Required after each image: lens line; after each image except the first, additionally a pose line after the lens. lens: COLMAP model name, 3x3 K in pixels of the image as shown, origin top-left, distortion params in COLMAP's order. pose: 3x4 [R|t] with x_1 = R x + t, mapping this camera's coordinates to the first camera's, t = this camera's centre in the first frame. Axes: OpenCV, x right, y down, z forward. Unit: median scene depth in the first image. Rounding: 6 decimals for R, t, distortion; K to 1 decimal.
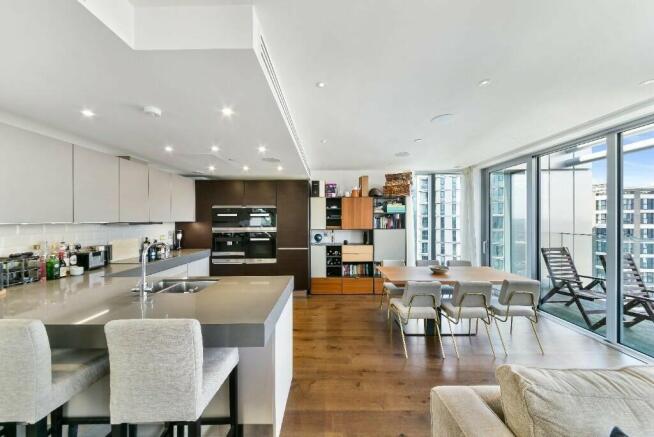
lens RADIAL K [[227.9, 0, 326.3], [0, 227.9, 214.6], [0, 0, 1]] dist [0.014432, 0.000056]
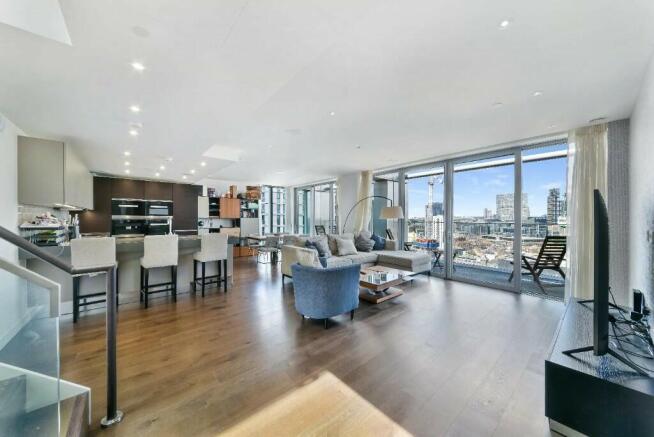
lens RADIAL K [[227.9, 0, 326.1], [0, 227.9, 220.0], [0, 0, 1]] dist [0.014432, 0.000056]
pose [[0.751162, -0.001242, 0.660117, -0.429651], [-0.016193, 0.999663, 0.020307, 0.035448], [-0.659919, -0.025943, 0.750888, -0.689736]]
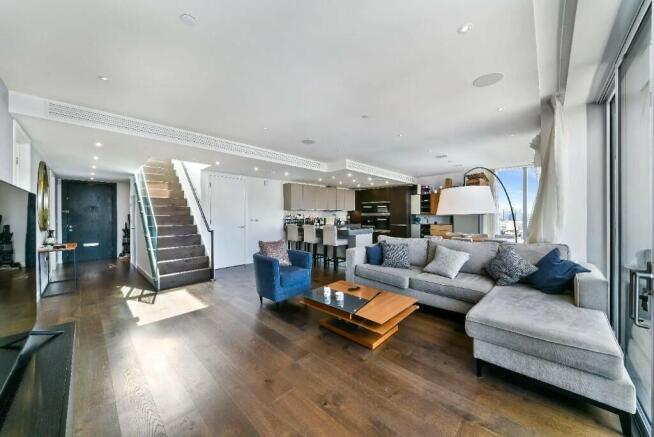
lens RADIAL K [[227.9, 0, 329.0], [0, 227.9, 215.5], [0, 0, 1]] dist [0.014432, 0.000056]
pose [[0.728498, 0.002762, -0.685042, 0.641915], [0.016263, 0.999640, 0.021324, 0.027389], [0.684854, -0.026676, 0.728191, -0.637069]]
